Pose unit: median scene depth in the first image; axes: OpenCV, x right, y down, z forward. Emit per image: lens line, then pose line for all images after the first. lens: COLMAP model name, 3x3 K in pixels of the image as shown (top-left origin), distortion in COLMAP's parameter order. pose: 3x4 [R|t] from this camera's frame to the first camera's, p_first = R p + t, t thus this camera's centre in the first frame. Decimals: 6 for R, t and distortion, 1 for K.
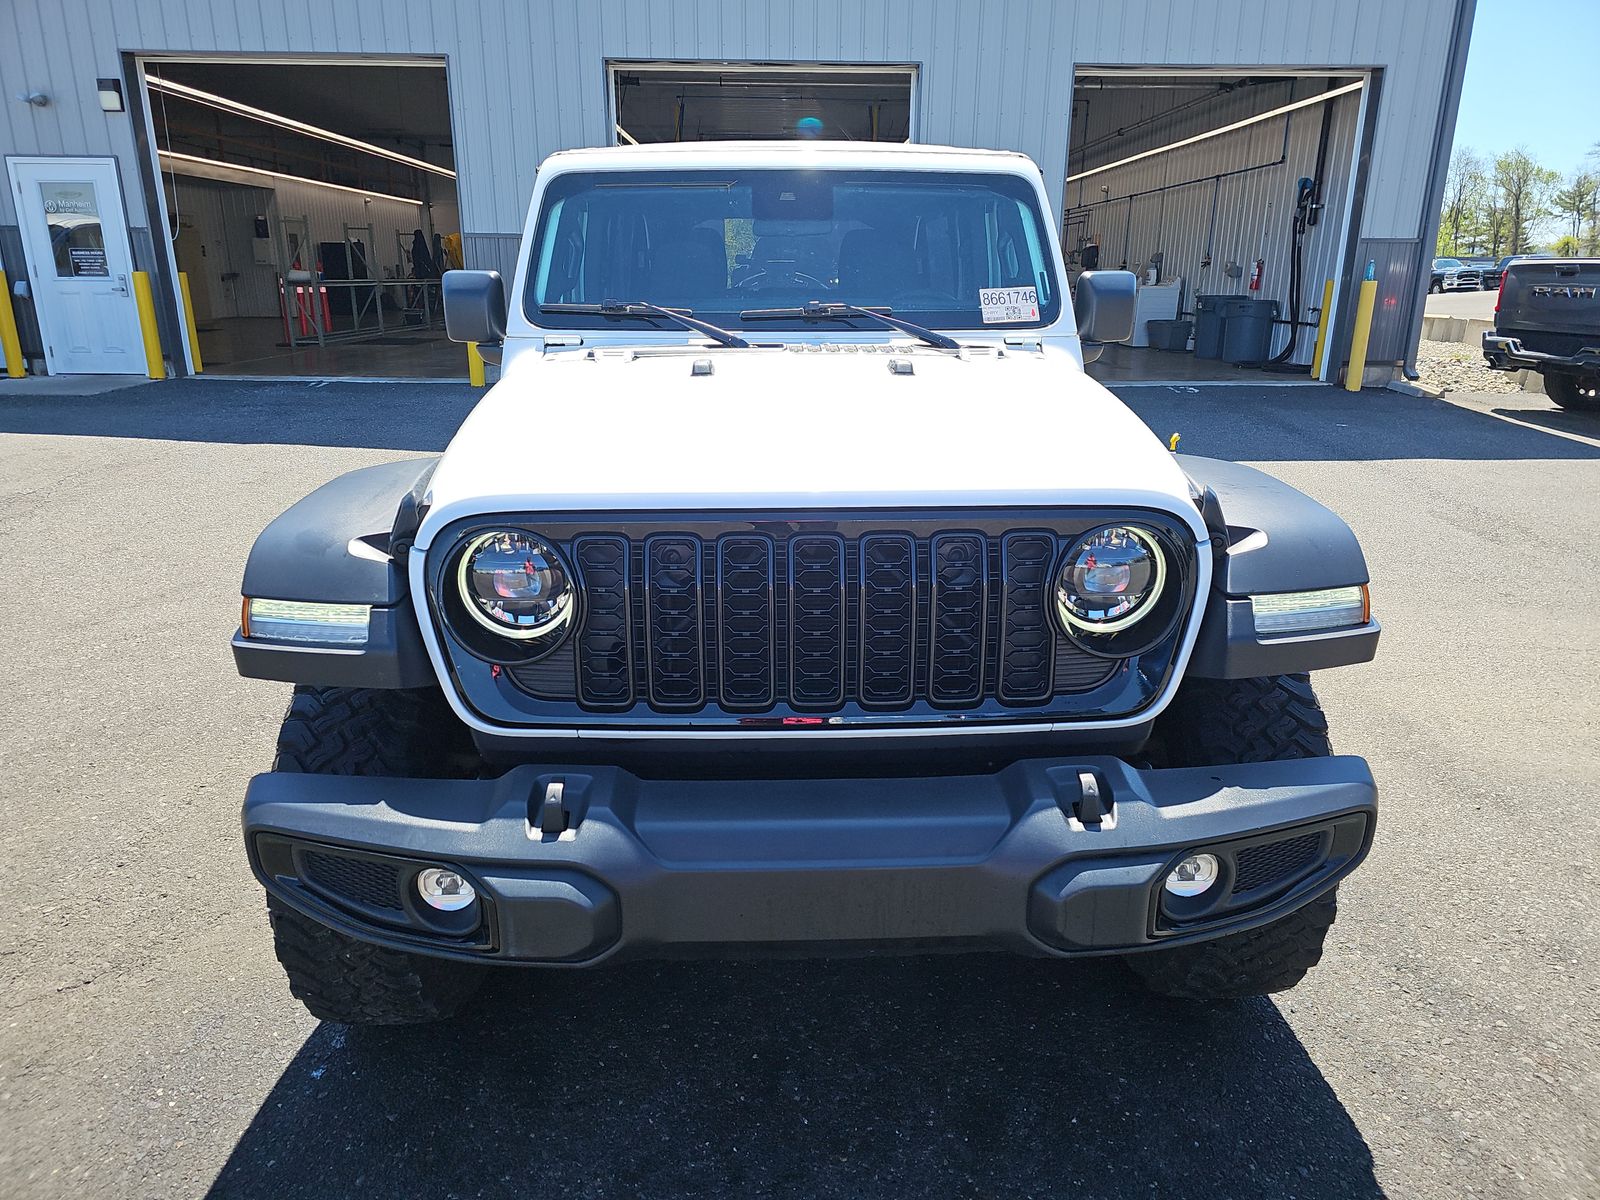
lens RADIAL K [[1088.5, 0, 811.5], [0, 1088.5, 569.3], [0, 0, 1]] dist [0.014571, -0.000725]
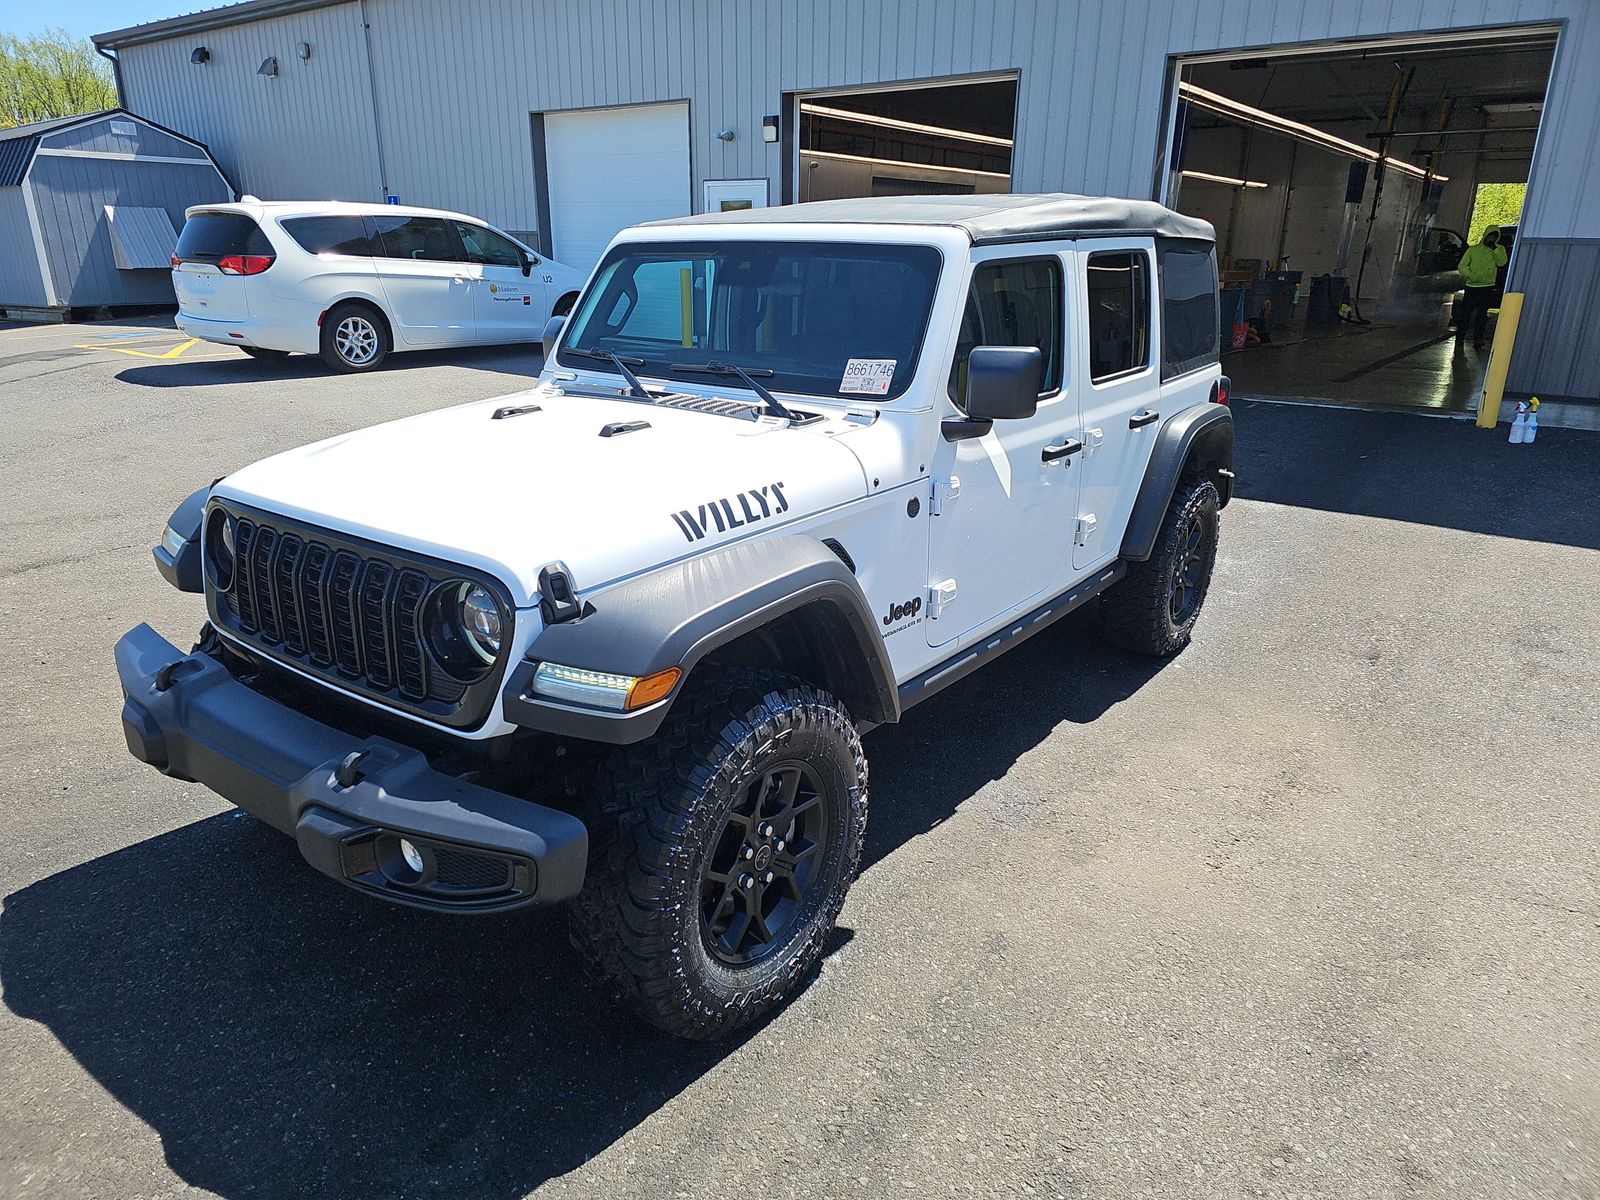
lens RADIAL K [[1075.1, 0, 800.0], [0, 1075.1, 600.0], [0, 0, 1]] dist [0.067471, -0.060231]
pose [[0.758547, 0.211494, -0.616341, 0.809485], [-0.180961, 0.977029, 0.112548, -0.137281], [0.625987, 0.026161, 0.779395, 0.159216]]
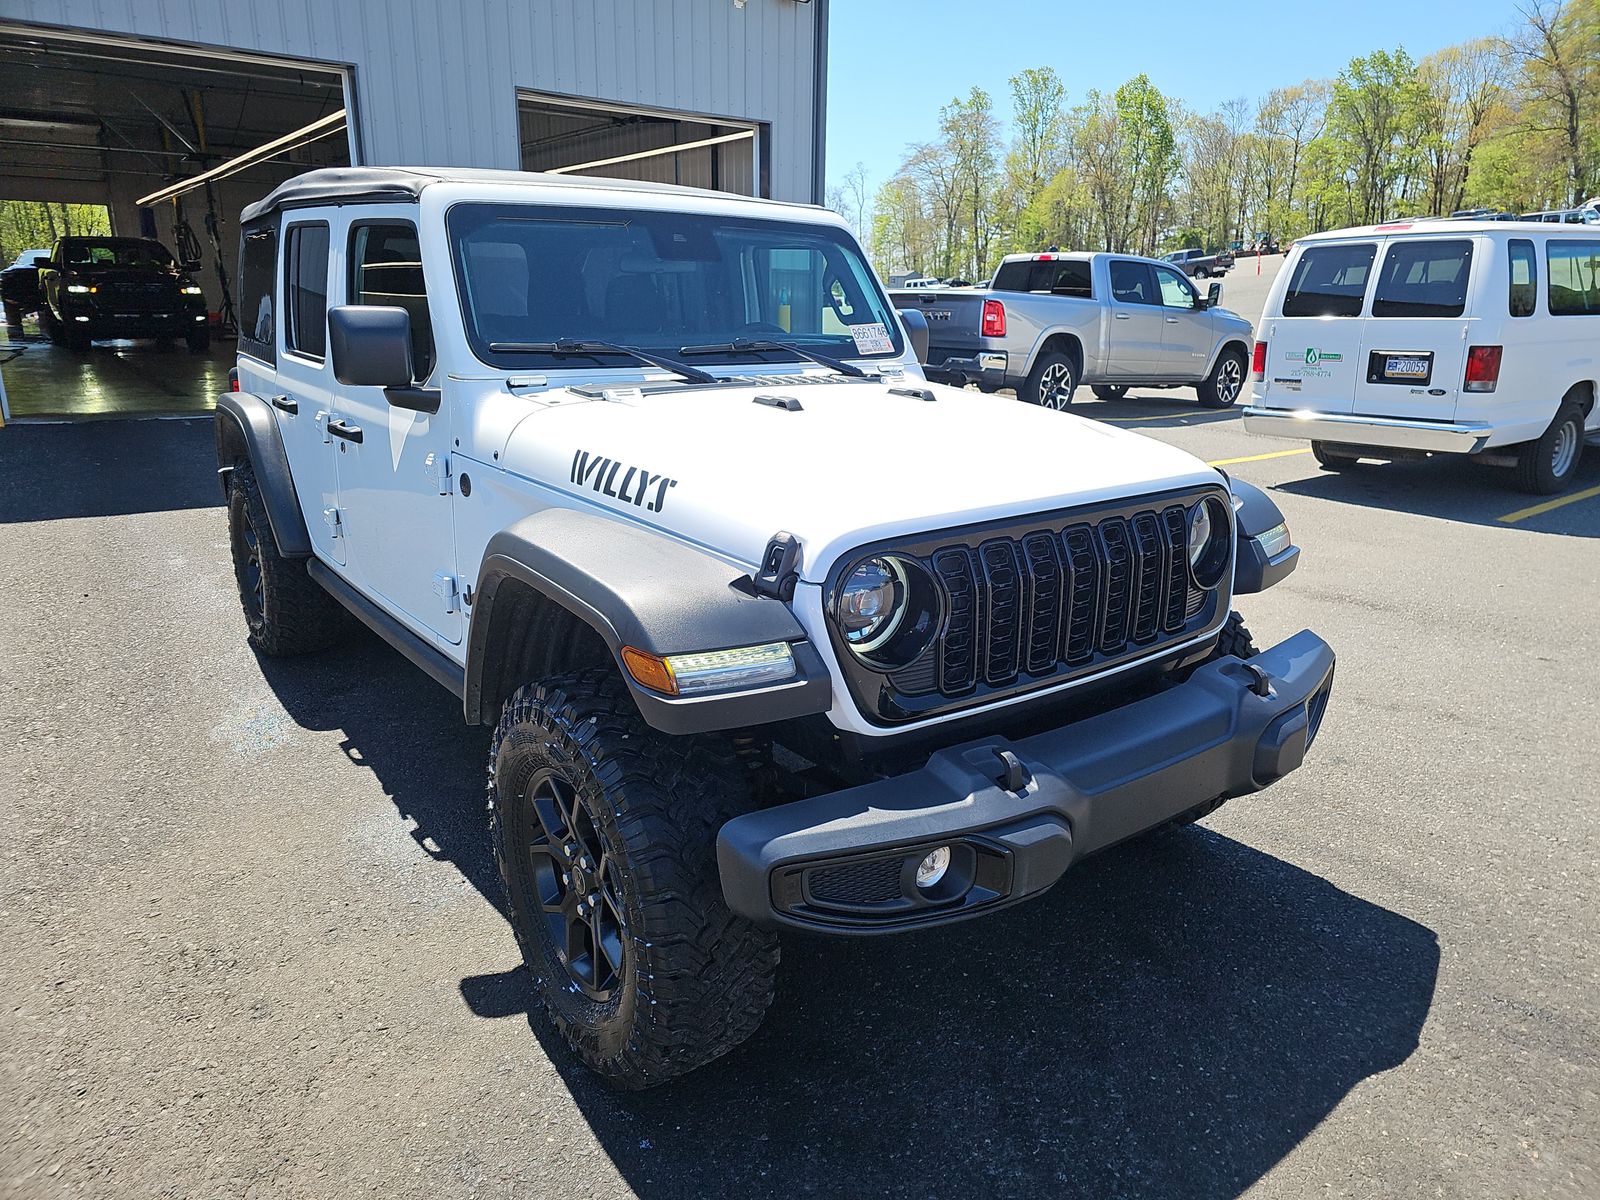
lens RADIAL K [[1075.1, 0, 800.0], [0, 1075.1, 600.0], [0, 0, 1]] dist [0.067471, -0.060231]
pose [[0.813057, -0.149887, 0.562559, -0.589095], [0.140345, 0.988254, 0.060469, -0.041172], [-0.565014, 0.029788, 0.824543, 0.074234]]
